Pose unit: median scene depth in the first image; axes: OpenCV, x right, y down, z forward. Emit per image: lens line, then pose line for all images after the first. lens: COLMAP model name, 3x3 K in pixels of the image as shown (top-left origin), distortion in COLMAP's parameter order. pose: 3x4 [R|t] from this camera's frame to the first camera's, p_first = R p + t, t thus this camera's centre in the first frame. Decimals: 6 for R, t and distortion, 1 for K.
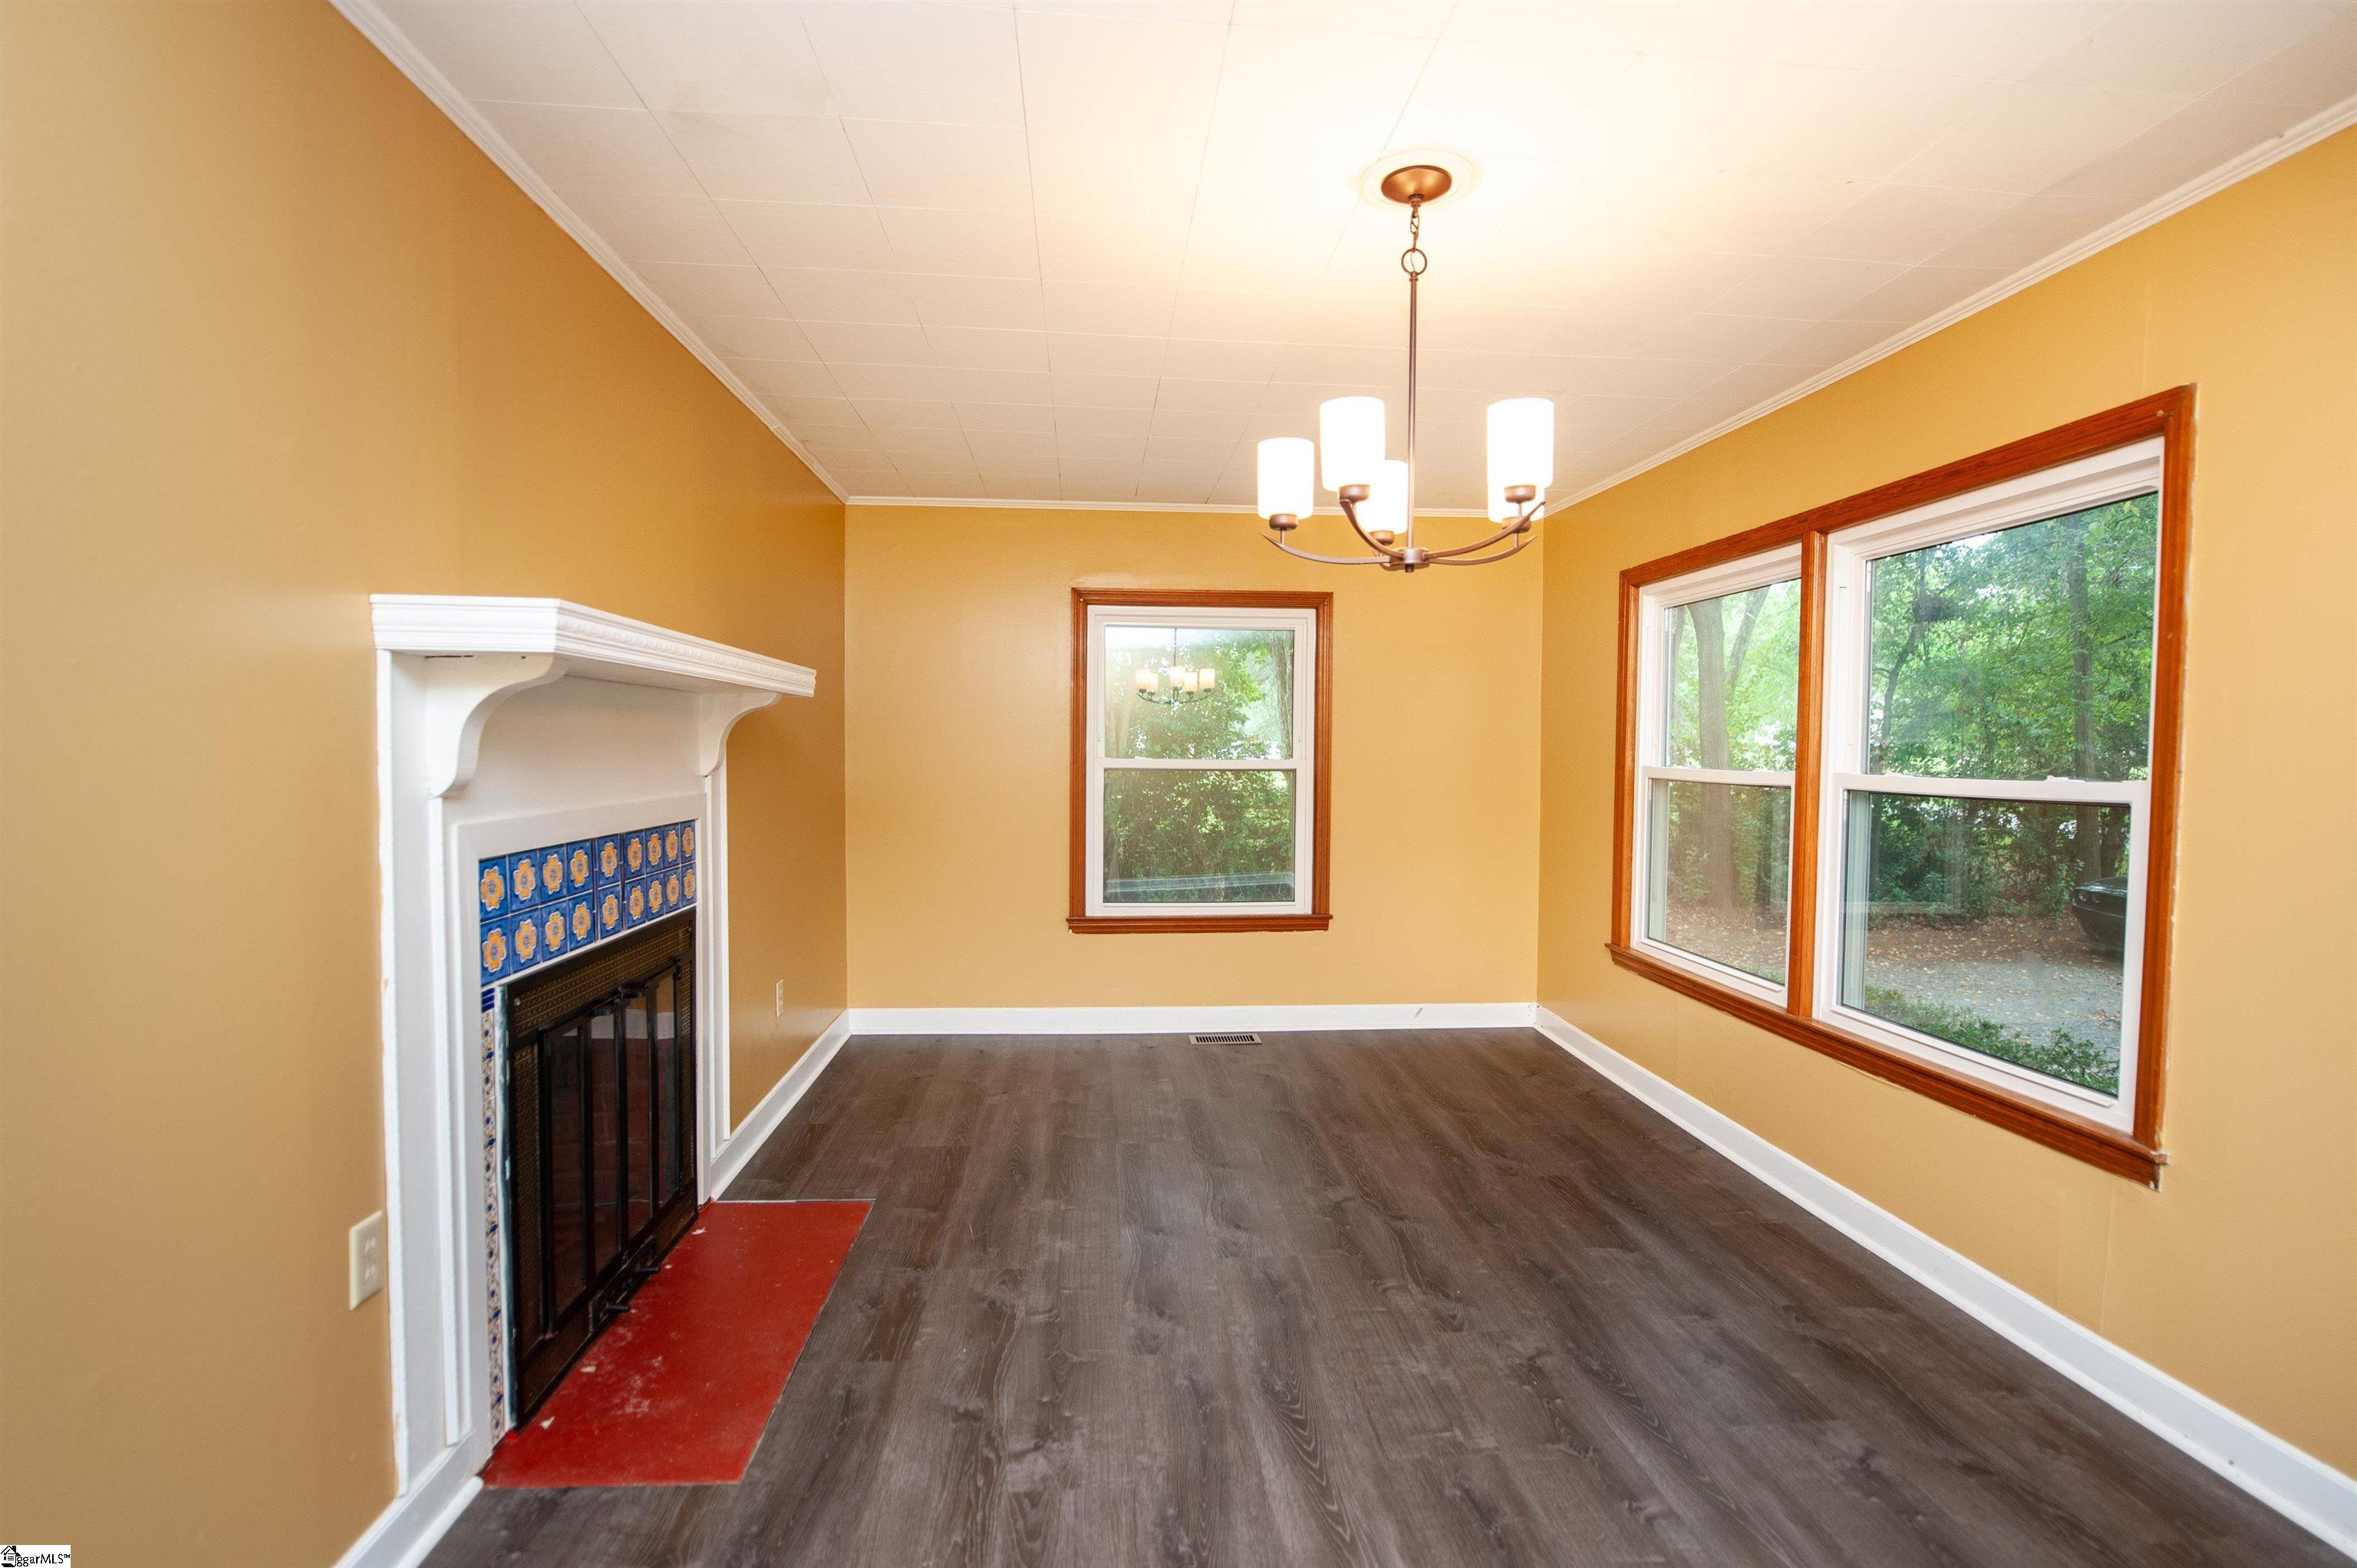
lens RADIAL K [[1138.5, 0, 1176.9], [0, 1138.5, 789.4], [0, 0, 1]] dist [-0.011395, -0.002511]
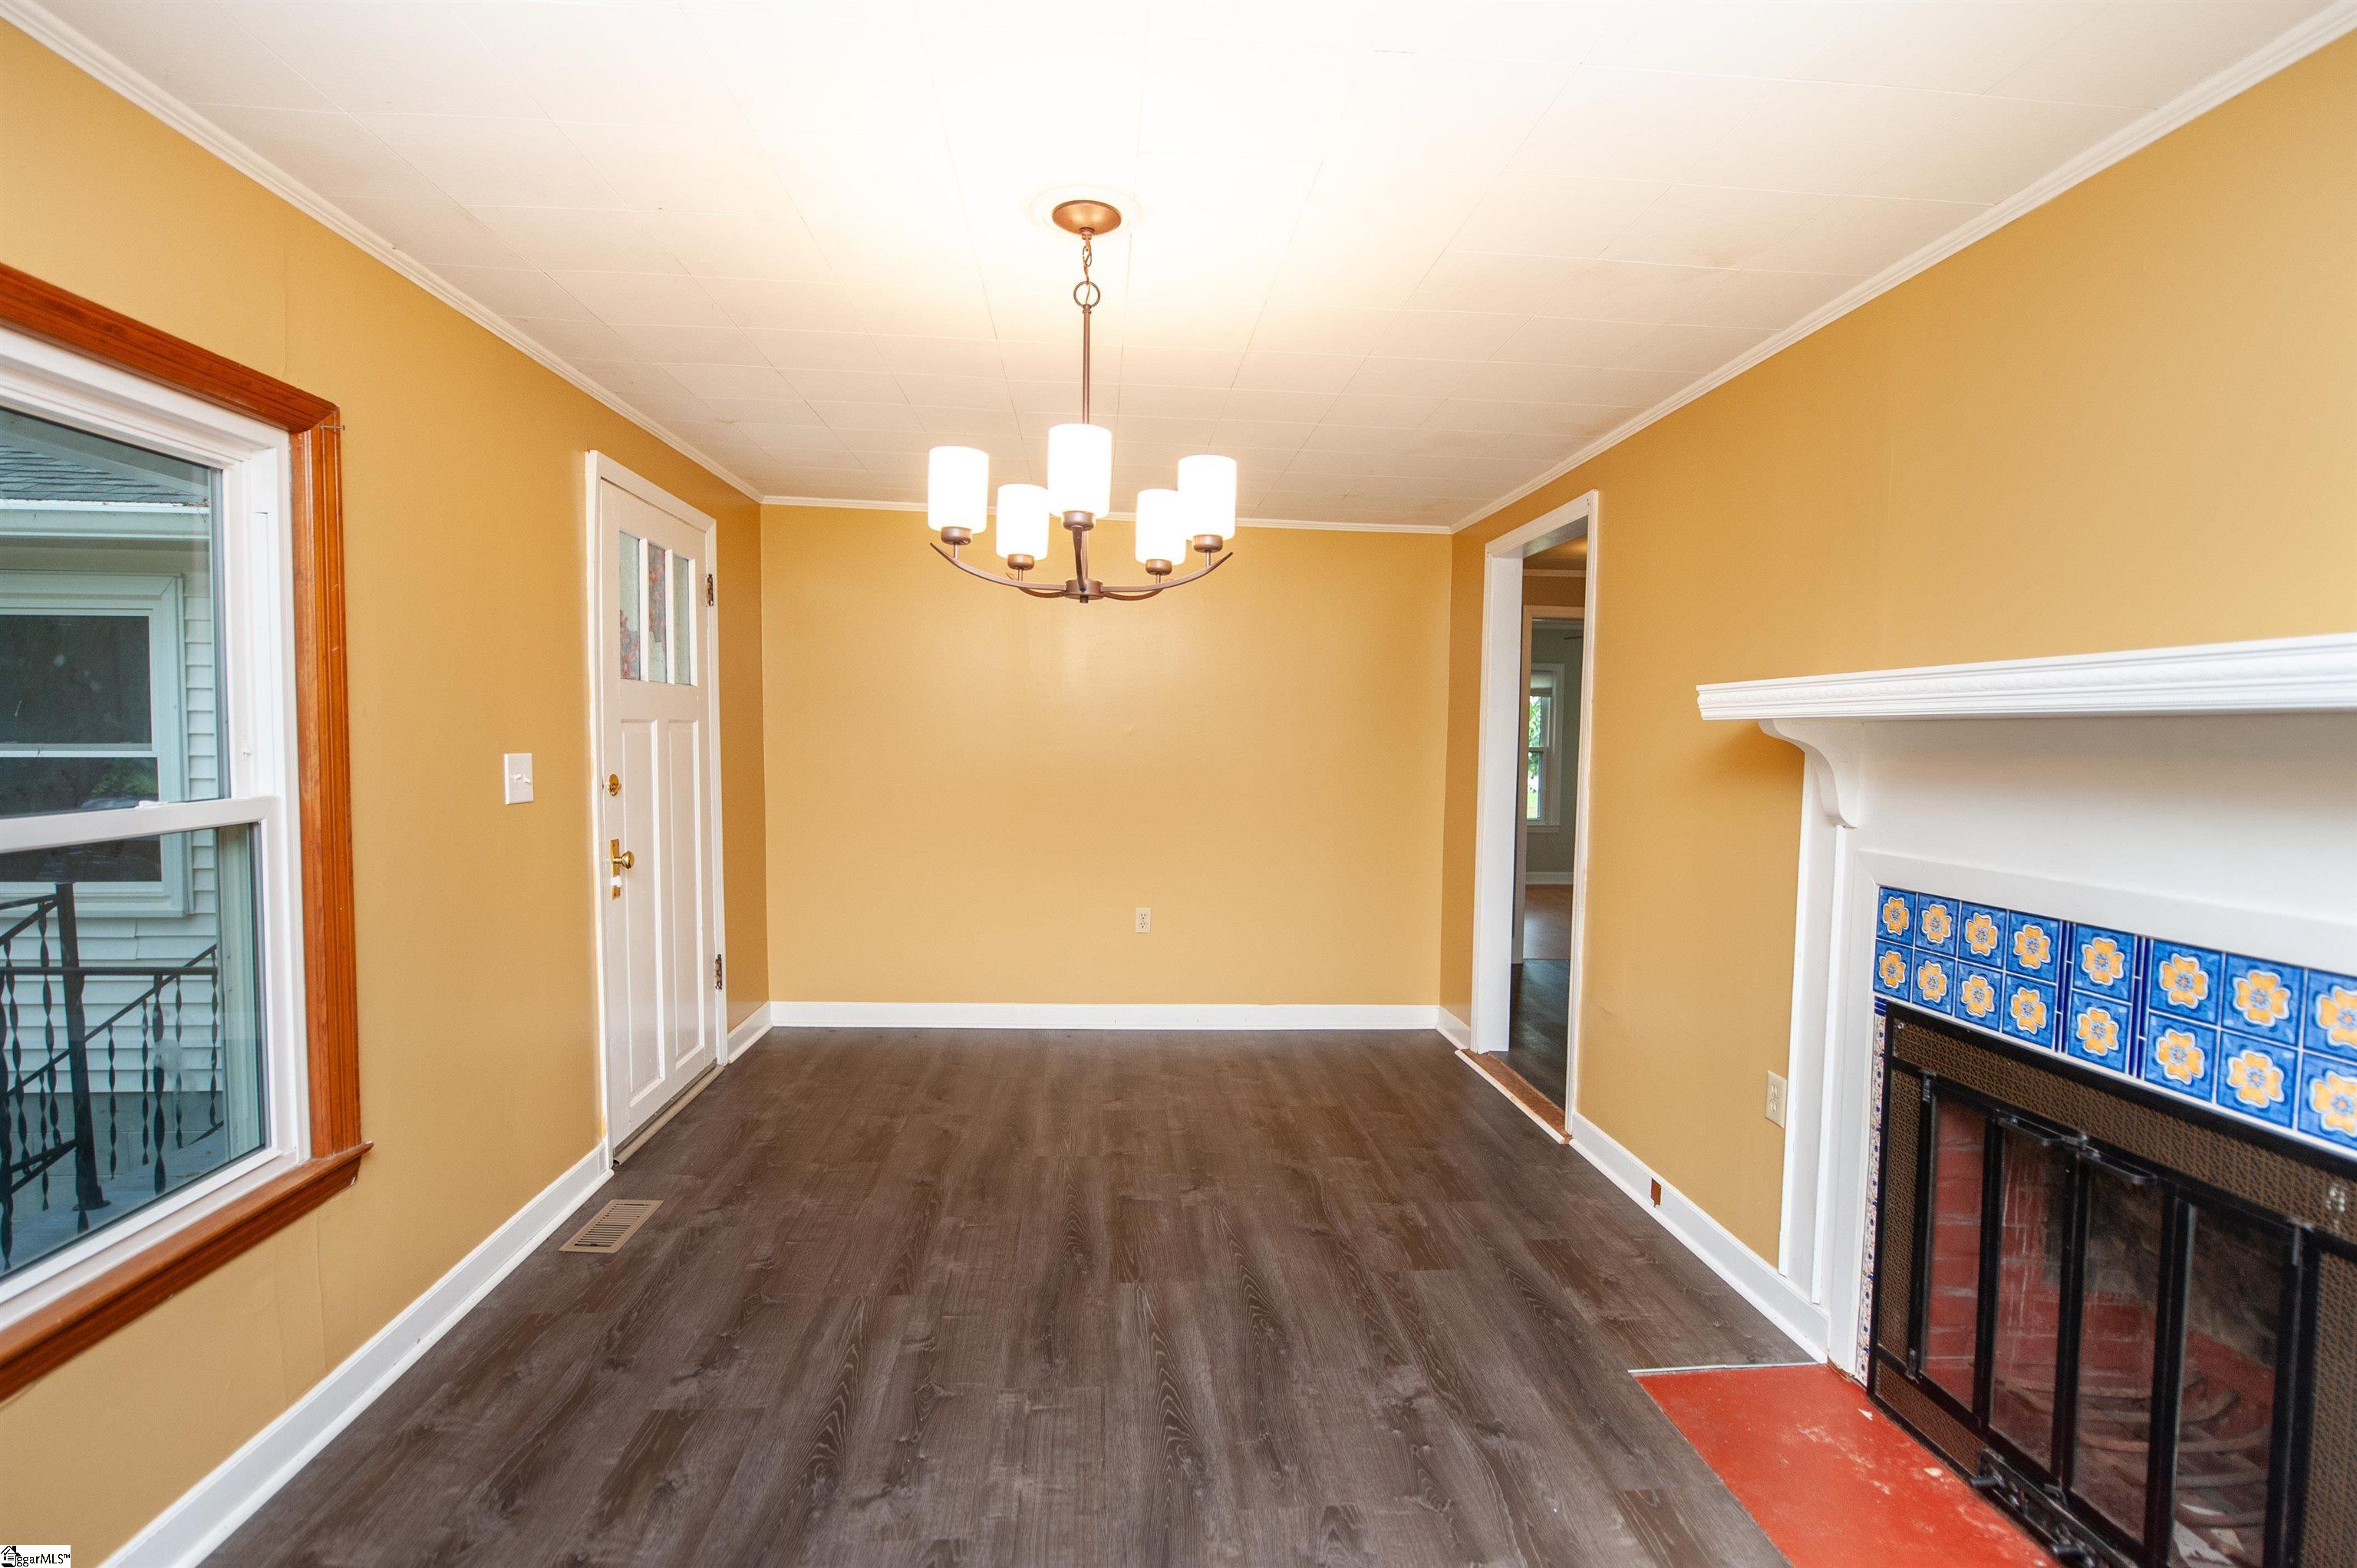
lens RADIAL K [[1138.5, 0, 1187.1], [0, 1138.5, 793.5], [0, 0, 1]] dist [-0.011395, -0.002511]
pose [[-0.999693, -0.023846, -0.006687, 0.116742], [-0.024340, 0.995850, 0.087698, -0.112841], [0.004568, 0.087834, -0.996125, 2.023261]]
